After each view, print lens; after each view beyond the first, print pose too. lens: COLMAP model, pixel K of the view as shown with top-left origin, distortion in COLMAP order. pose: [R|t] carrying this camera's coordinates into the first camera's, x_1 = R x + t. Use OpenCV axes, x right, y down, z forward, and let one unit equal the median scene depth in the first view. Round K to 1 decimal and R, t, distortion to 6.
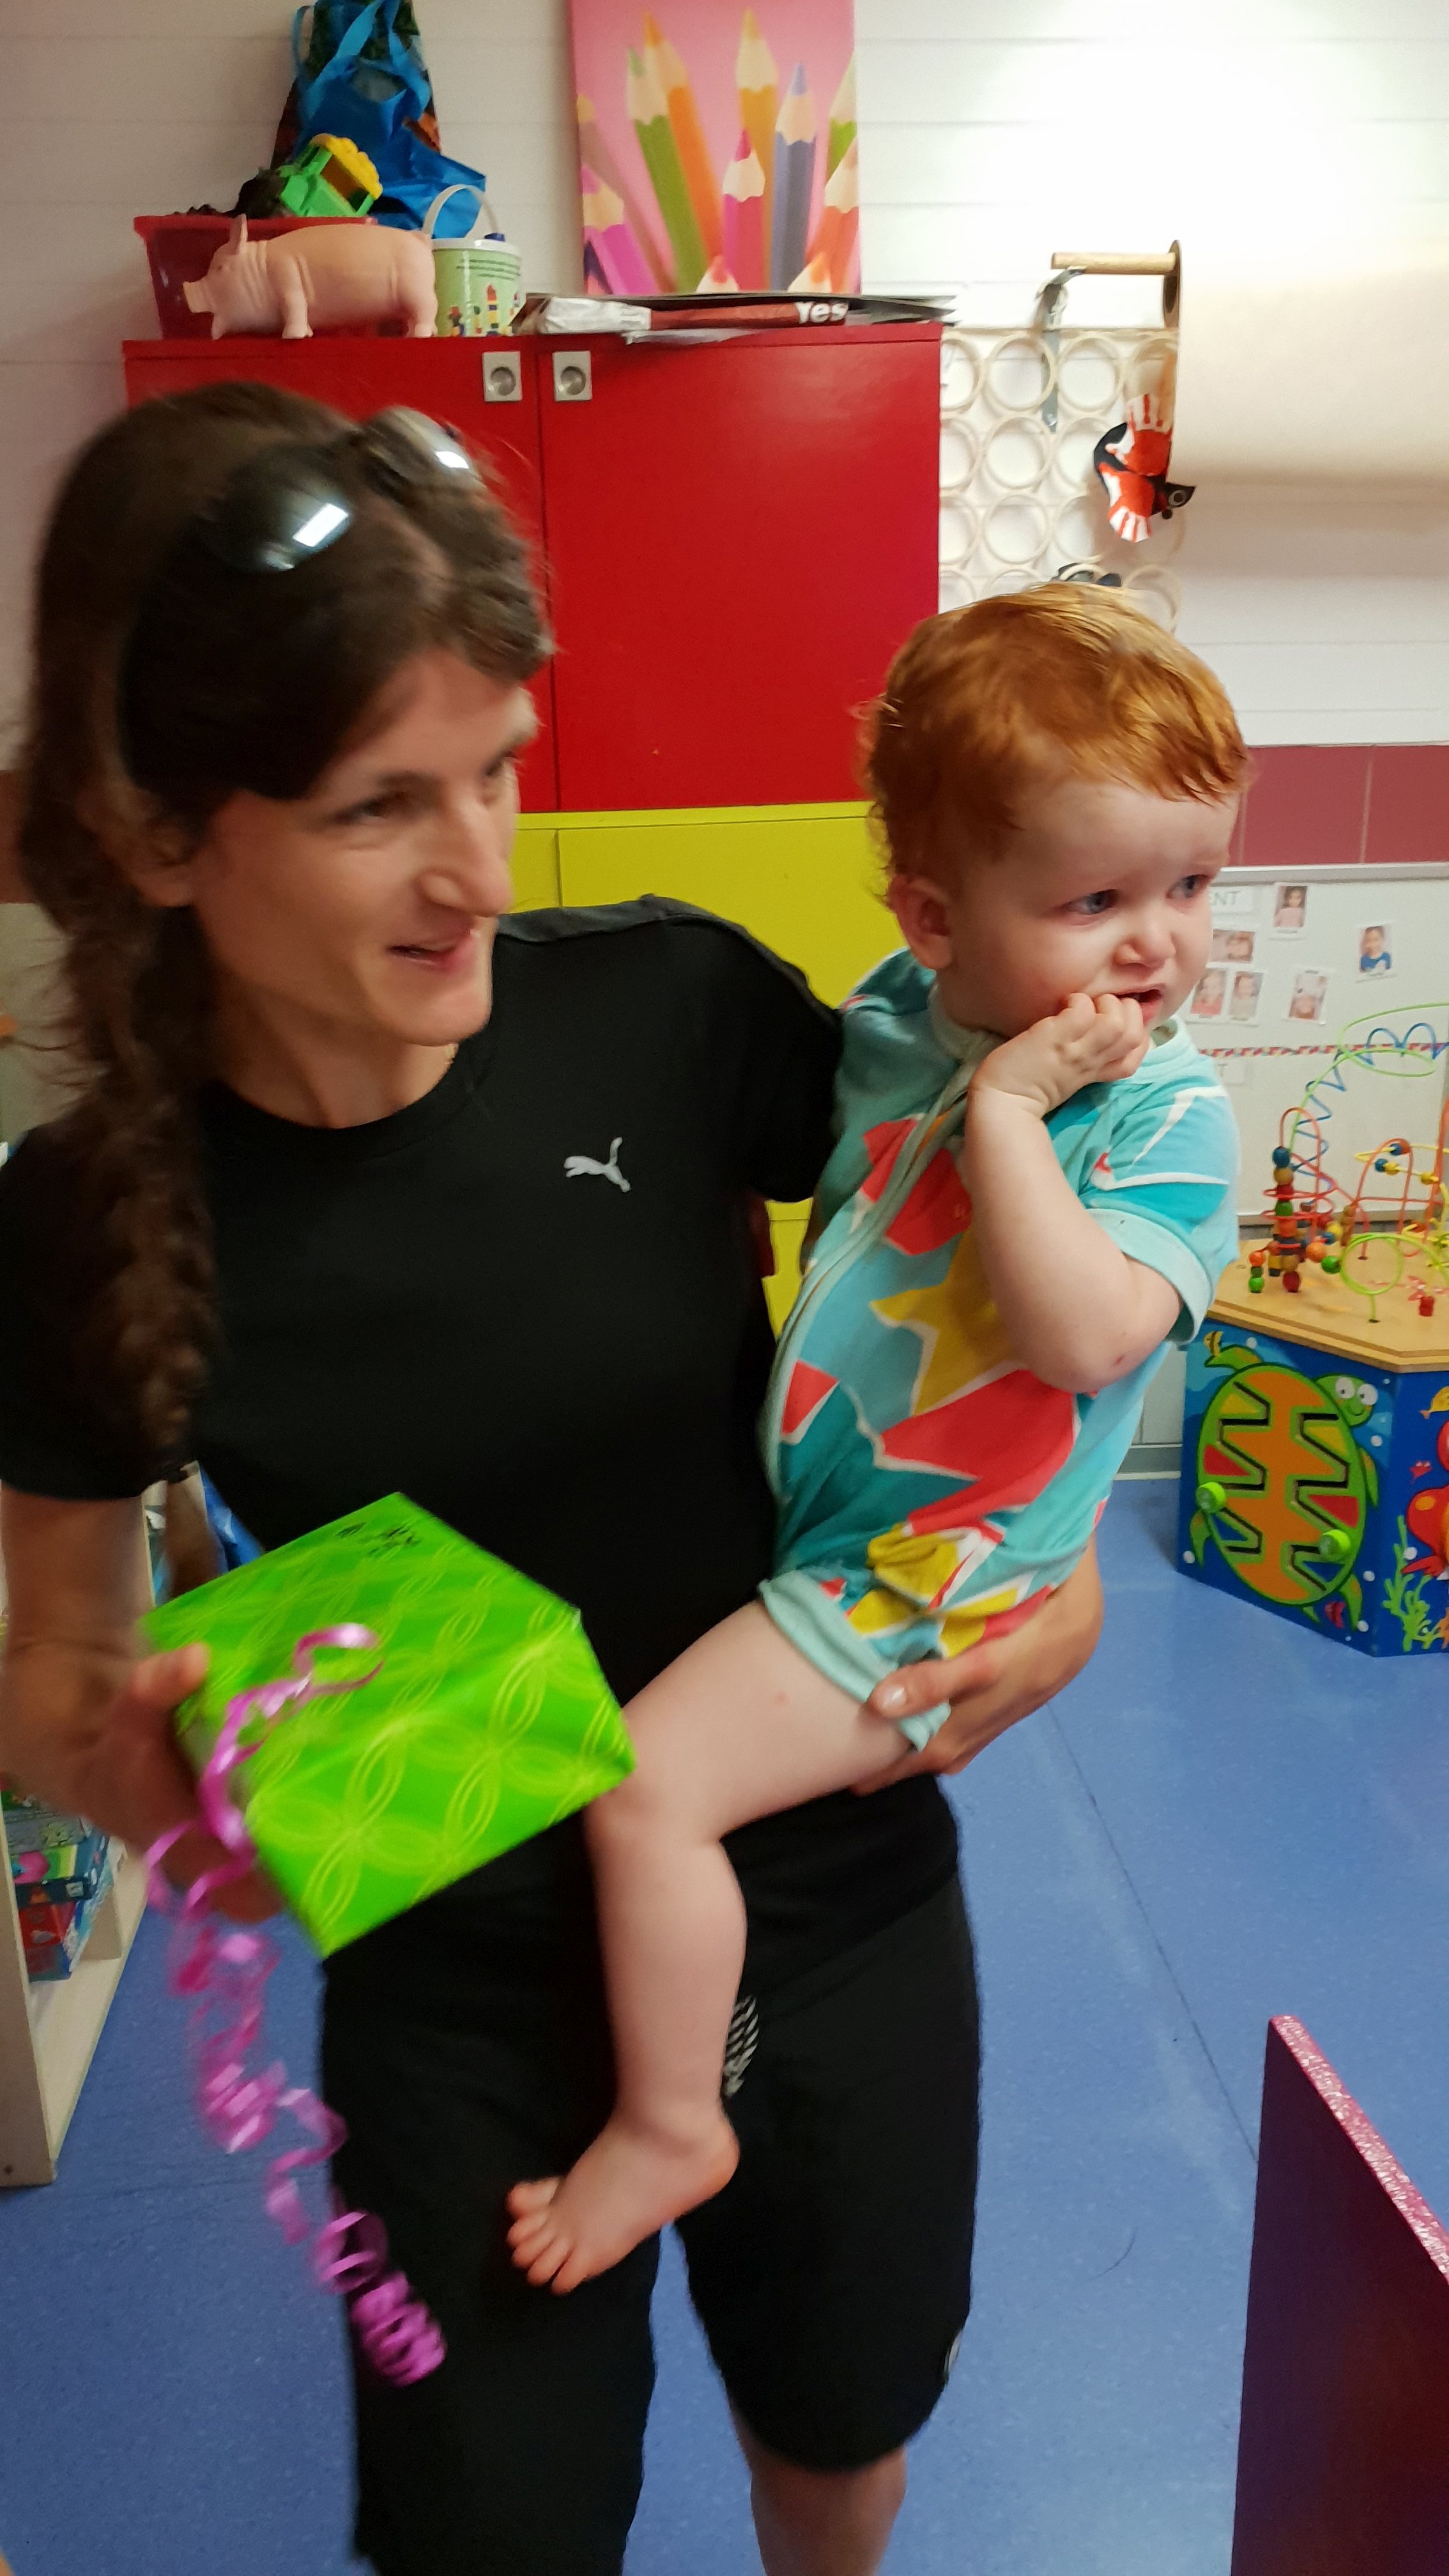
lens RADIAL K [[2084.5, 0, 717.0], [0, 2084.5, 1388.8], [0, 0, 1]] dist [0.062911, -0.115024]
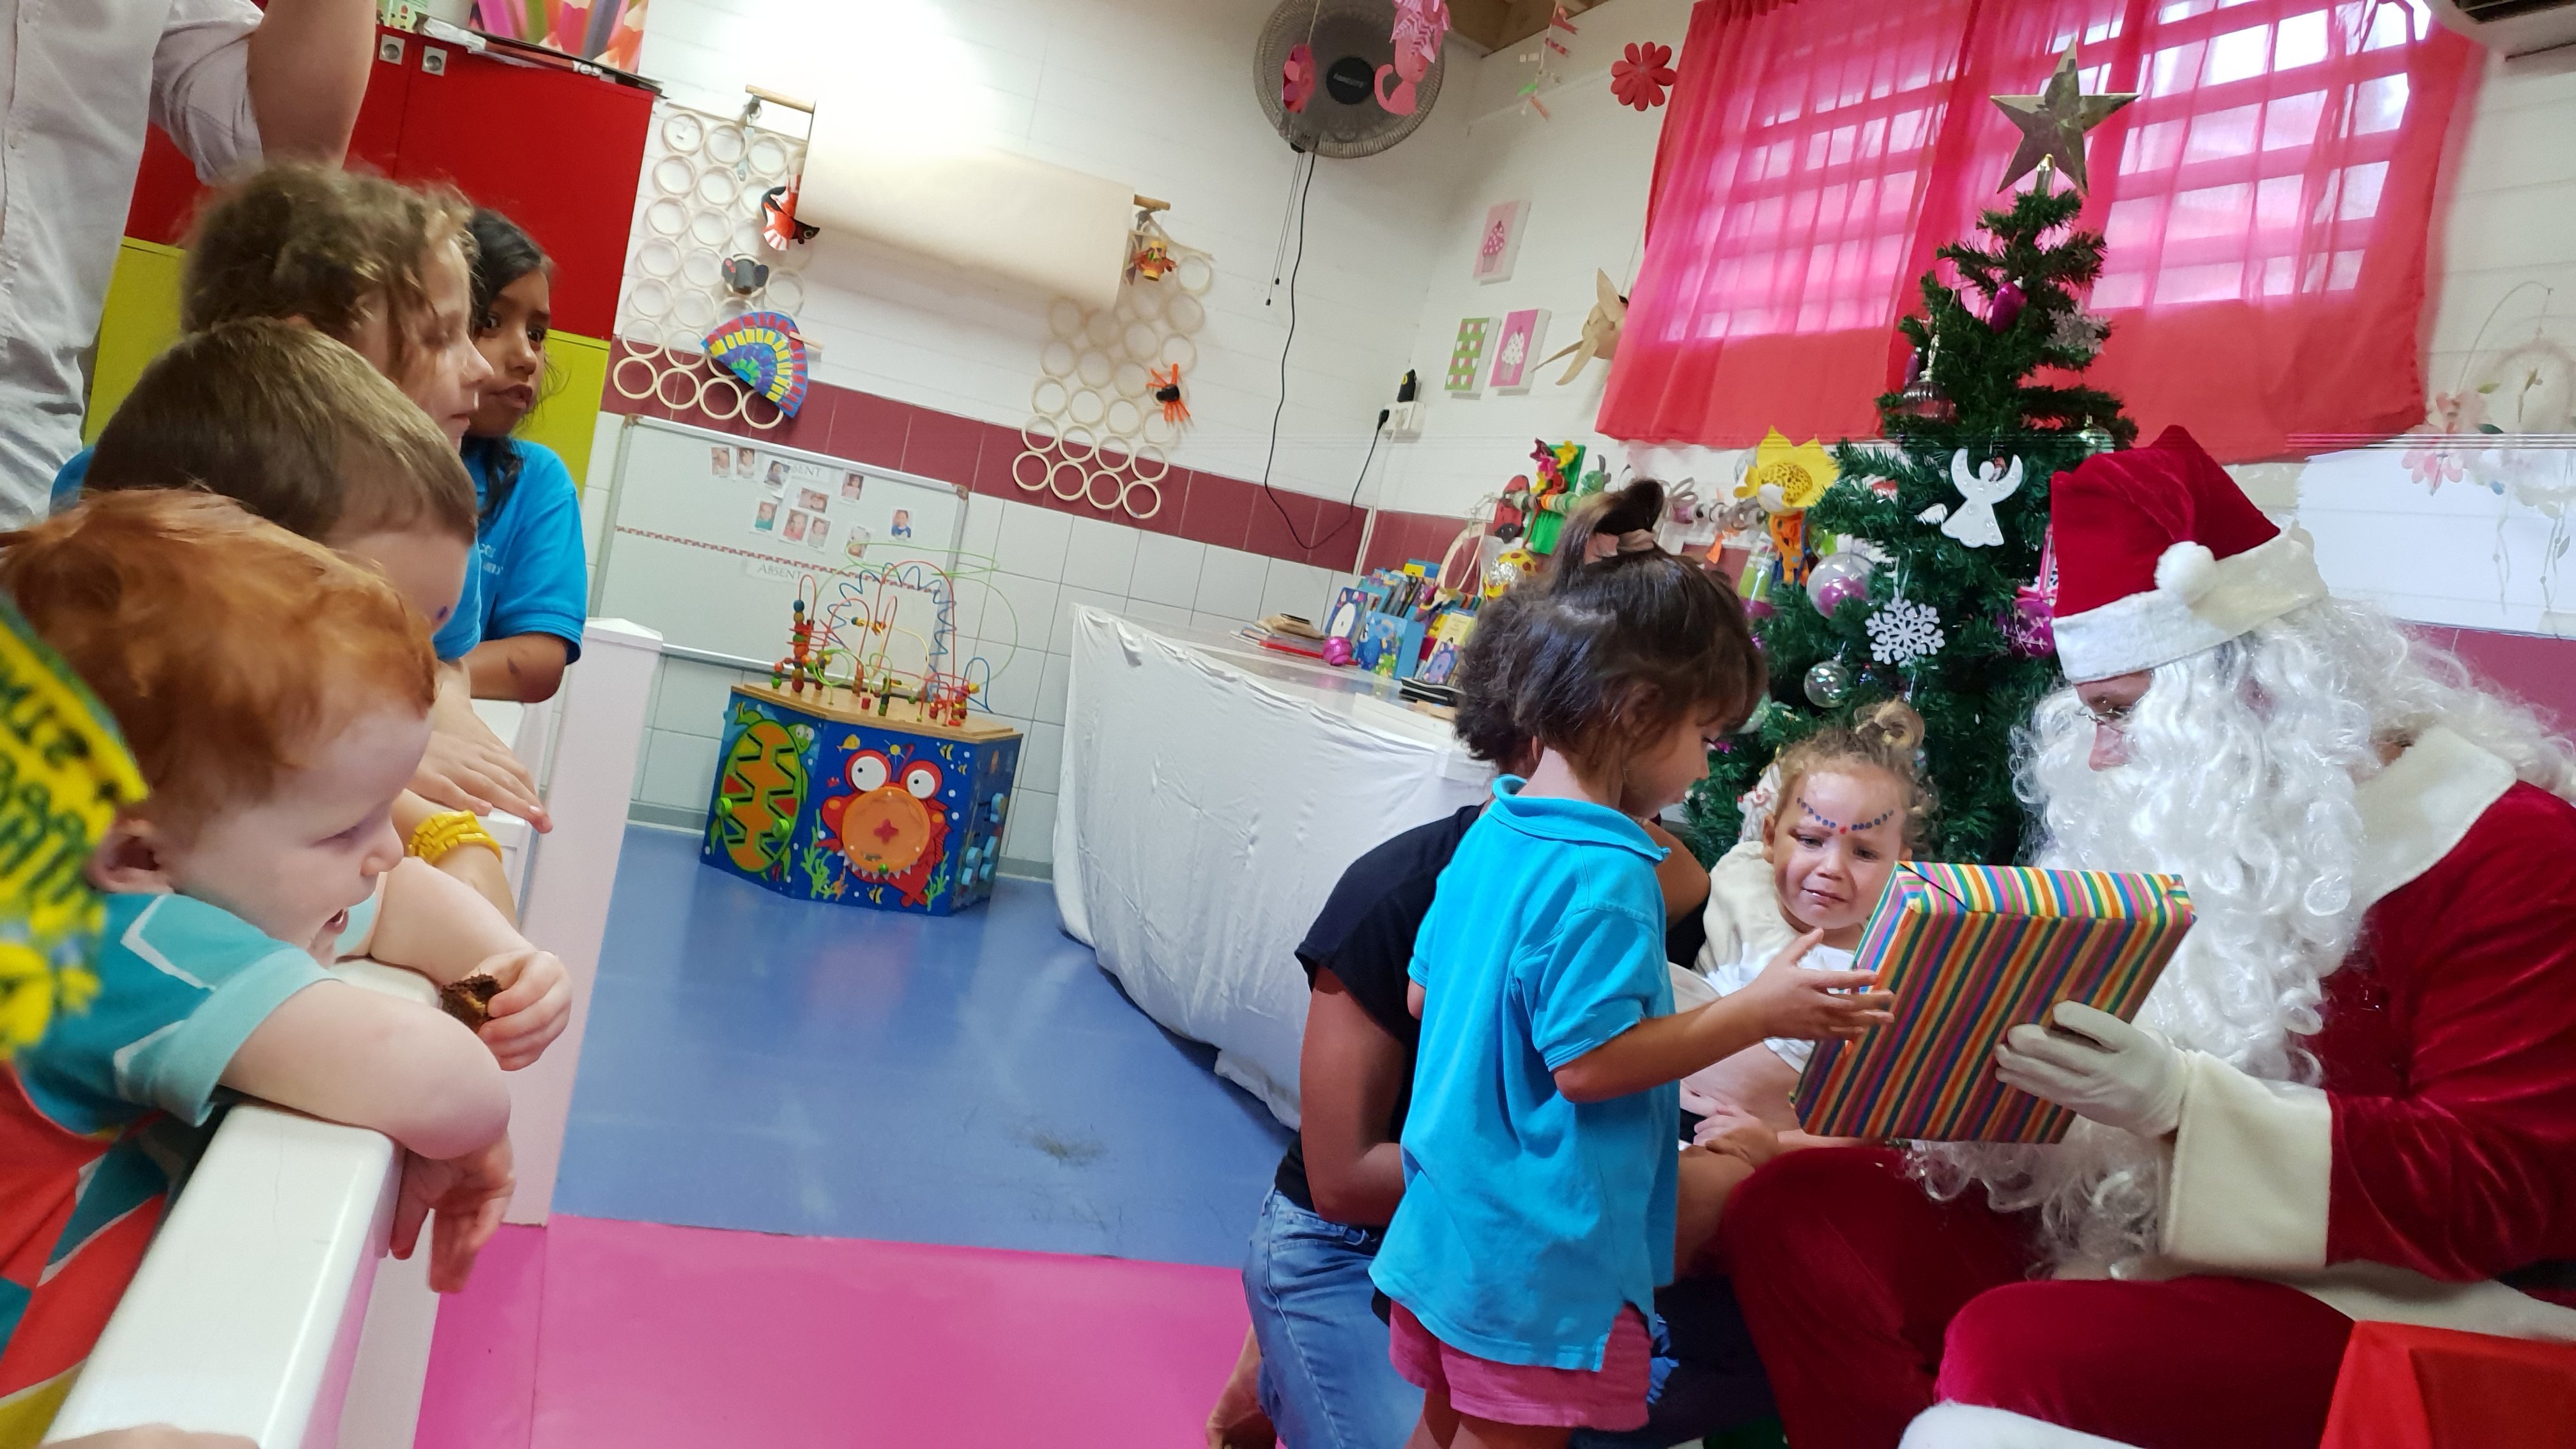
lens RADIAL K [[2084.5, 0, 1288.0], [0, 2084.5, 724.5], [0, 0, 1]] dist [0.062911, -0.115024]
pose [[0.939379, 0.195409, 0.281749, 0.191136], [-0.124802, 0.960207, -0.249854, 0.358965], [-0.319361, 0.199545, 0.926386, -0.668281]]
